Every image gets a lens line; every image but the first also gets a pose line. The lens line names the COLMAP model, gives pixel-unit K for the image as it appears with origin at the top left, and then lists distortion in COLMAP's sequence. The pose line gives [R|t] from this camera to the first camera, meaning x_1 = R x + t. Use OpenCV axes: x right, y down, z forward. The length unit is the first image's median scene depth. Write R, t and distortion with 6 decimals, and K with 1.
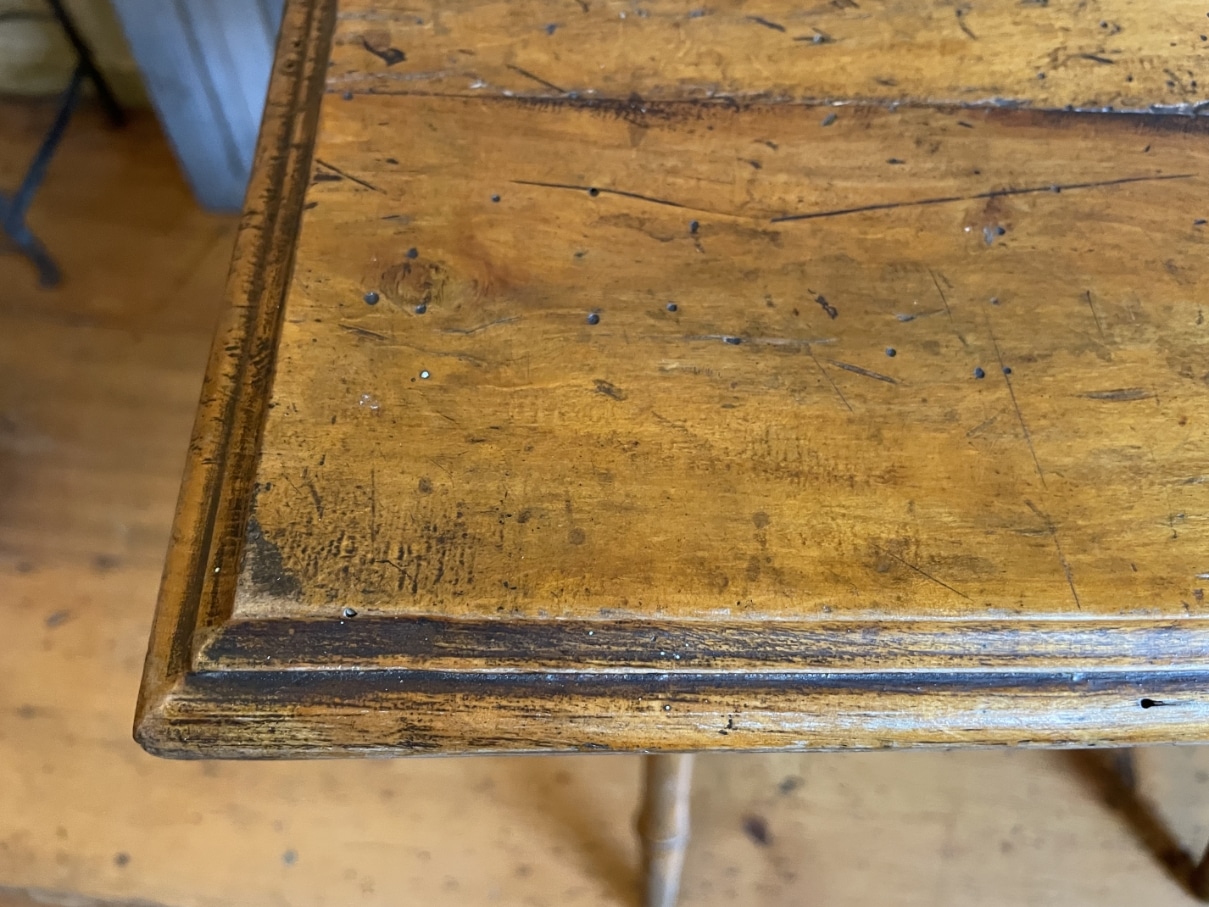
lens RADIAL K [[960.0, 0, 618.0], [0, 960.0, 422.3], [0, 0, 1]] dist [0.070135, -0.148494]
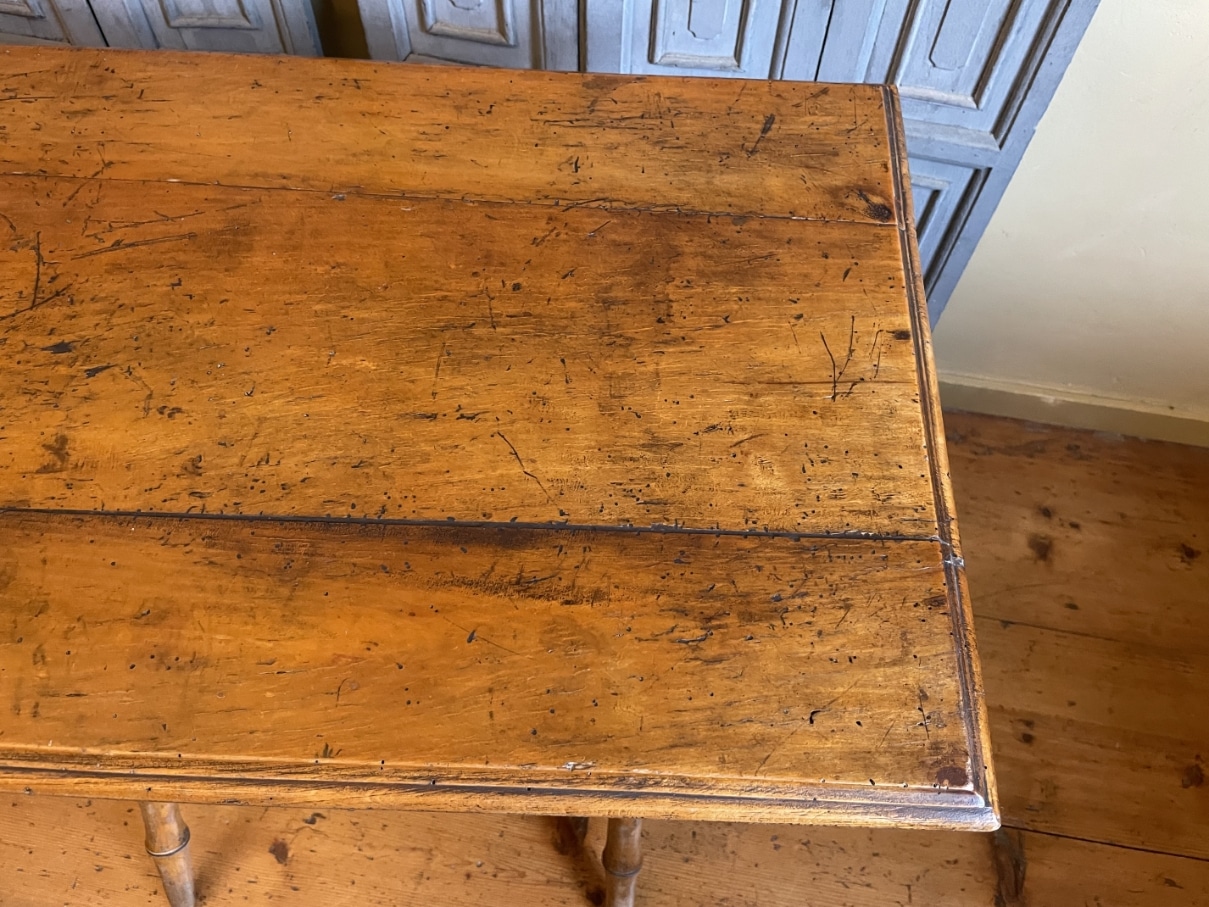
lens RADIAL K [[922.5, 0, 615.4], [0, 922.5, 436.1], [0, 0, 1]] dist [0.089394, -0.127200]
pose [[0.997448, 0.045599, -0.054945, 3.153300], [-0.047577, 0.998246, -0.035233, -0.602228], [0.053242, 0.037757, 0.997868, -1.372474]]
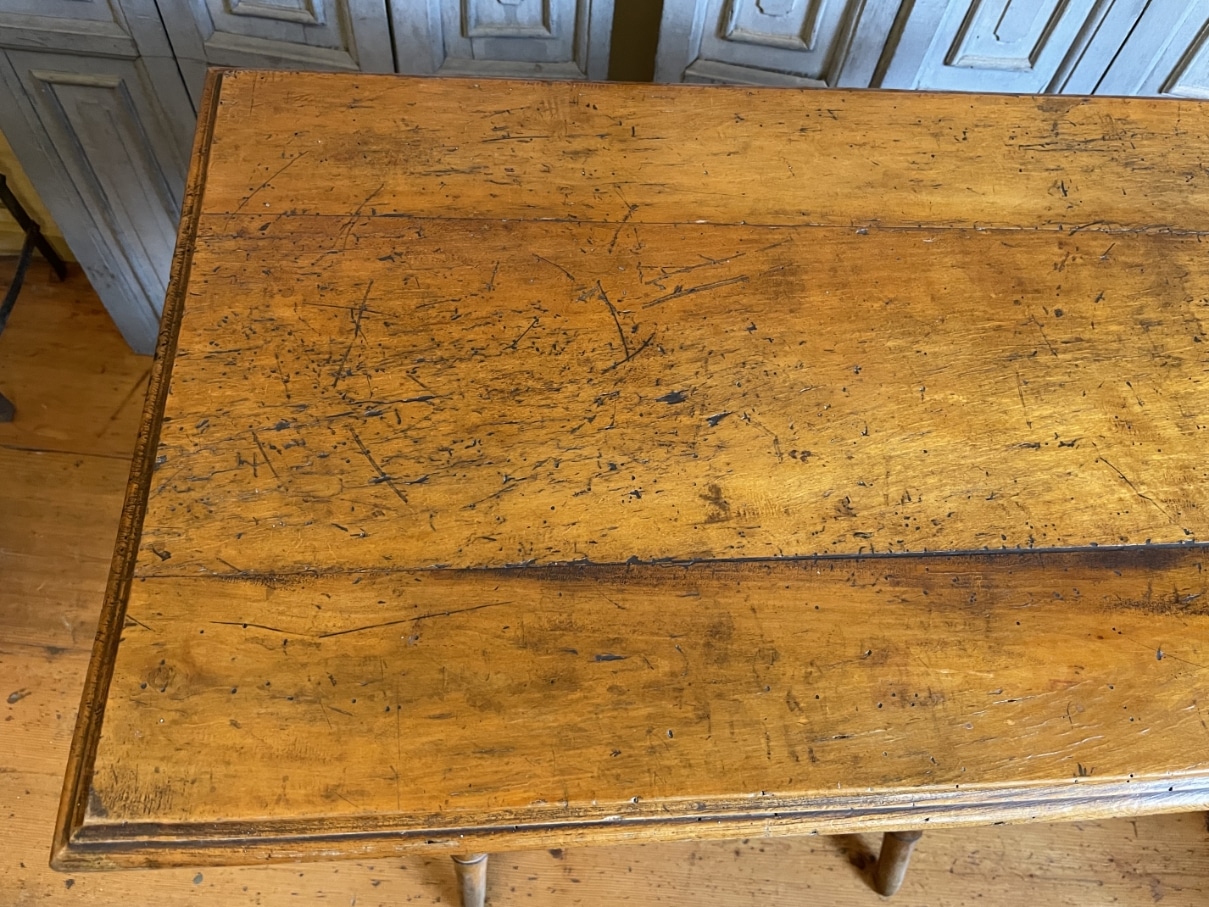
lens RADIAL K [[922.5, 0, 615.4], [0, 922.5, 436.1], [0, 0, 1]] dist [0.089394, -0.127200]
pose [[0.998949, -0.006369, 0.045394, 0.883526], [0.005981, 0.999944, 0.008679, -0.806163], [-0.045447, -0.008399, 0.998931, -1.522661]]
